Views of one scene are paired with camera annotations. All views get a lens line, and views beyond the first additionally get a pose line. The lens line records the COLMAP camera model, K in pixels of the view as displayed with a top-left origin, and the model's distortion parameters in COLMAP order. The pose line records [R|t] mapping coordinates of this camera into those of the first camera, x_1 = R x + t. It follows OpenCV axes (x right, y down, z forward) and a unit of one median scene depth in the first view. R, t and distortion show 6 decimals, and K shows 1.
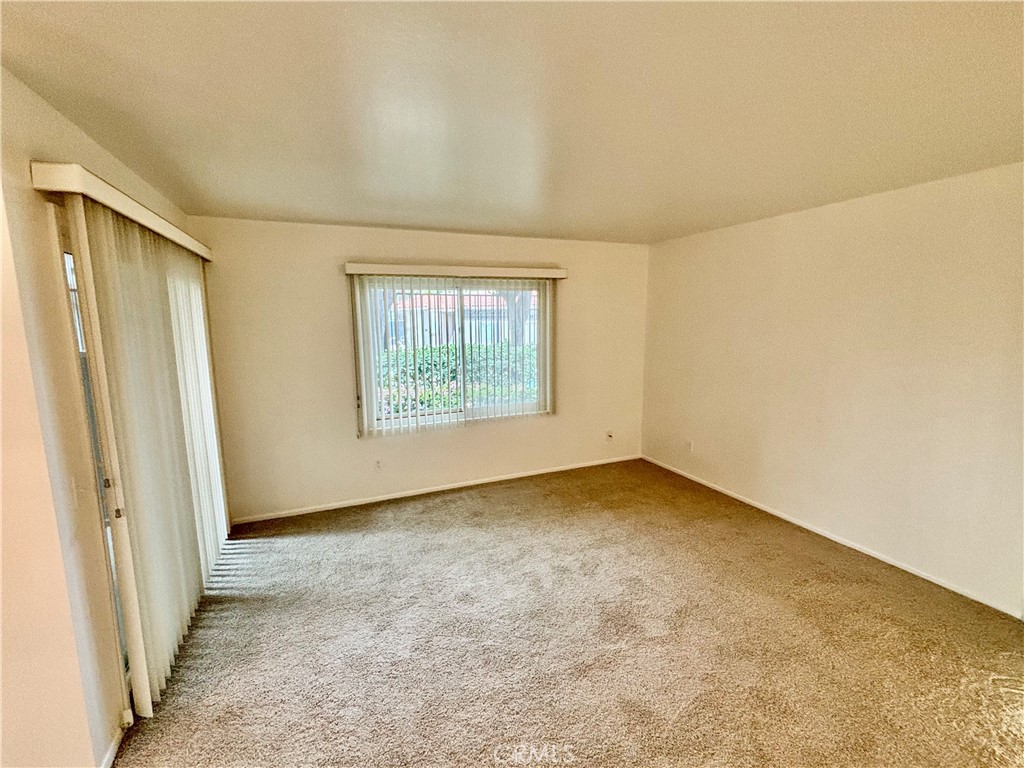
lens RADIAL K [[451.8, 0, 512.3], [0, 451.8, 383.3], [0, 0, 1]] dist [-0.002356, 0.000292]
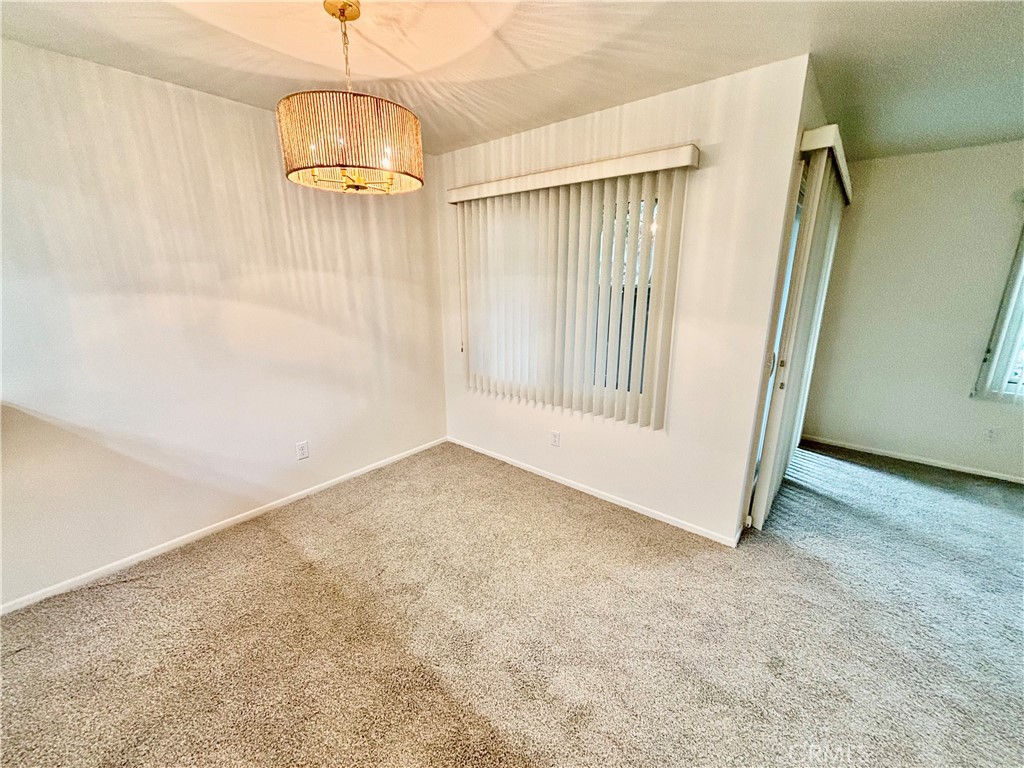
lens RADIAL K [[410.8, 0, 511.5], [0, 410.8, 381.5], [0, 0, 1]] dist [0.000834, -0.000026]
pose [[0.446271, 0.230277, -0.864763, -0.082170], [-0.131440, 0.972712, 0.191192, 0.084276], [0.885193, 0.028341, 0.464361, -0.218748]]
